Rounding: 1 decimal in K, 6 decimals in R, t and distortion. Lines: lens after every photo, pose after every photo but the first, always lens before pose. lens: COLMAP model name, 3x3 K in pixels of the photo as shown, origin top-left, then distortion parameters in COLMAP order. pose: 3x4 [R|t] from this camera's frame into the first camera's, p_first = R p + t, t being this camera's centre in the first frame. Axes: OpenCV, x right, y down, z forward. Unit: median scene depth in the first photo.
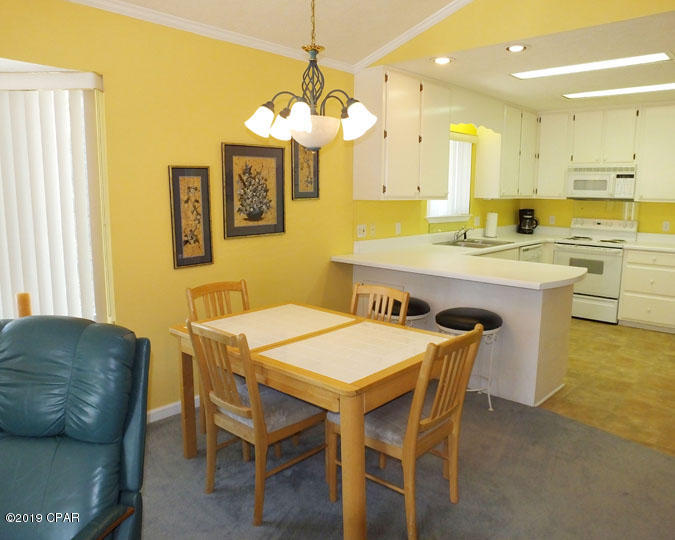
lens RADIAL K [[514.6, 0, 338.7], [0, 514.6, 275.9], [0, 0, 1]] dist [-0.113974, 0.069390]
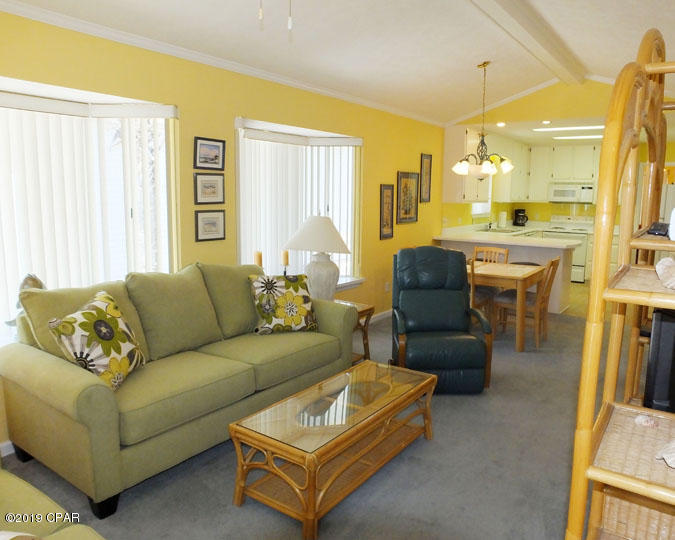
lens RADIAL K [[514.6, 0, 338.7], [0, 514.6, 275.9], [0, 0, 1]] dist [-0.113974, 0.069390]
pose [[0.992095, -0.016273, 0.124430, -0.396930], [0.016841, 0.999852, -0.003514, 0.067836], [-0.124354, 0.005581, 0.992222, -0.462013]]
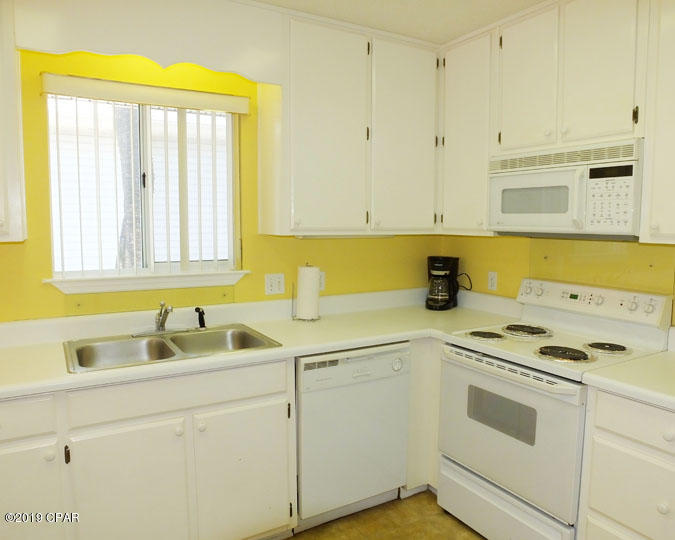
lens RADIAL K [[514.6, 0, 338.7], [0, 514.6, 275.9], [0, 0, 1]] dist [-0.113974, 0.069390]
pose [[0.961325, 0.026436, -0.274145, 0.482959], [-0.043637, 0.997429, -0.056835, -0.096710], [0.271938, 0.066600, 0.960007, 0.604402]]
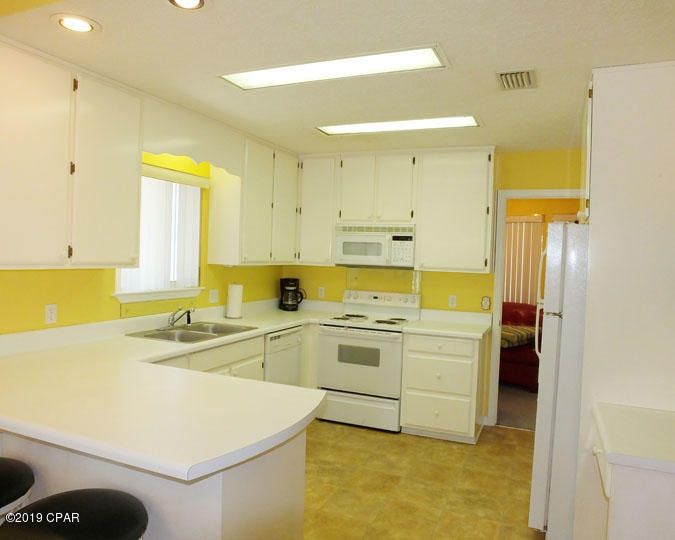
lens RADIAL K [[514.6, 0, 338.7], [0, 514.6, 275.9], [0, 0, 1]] dist [-0.113974, 0.069390]
pose [[0.937879, 0.010076, 0.346817, 0.199028], [0.030946, 0.993165, -0.112540, -0.052897], [-0.345580, 0.116282, 0.931157, 0.285172]]
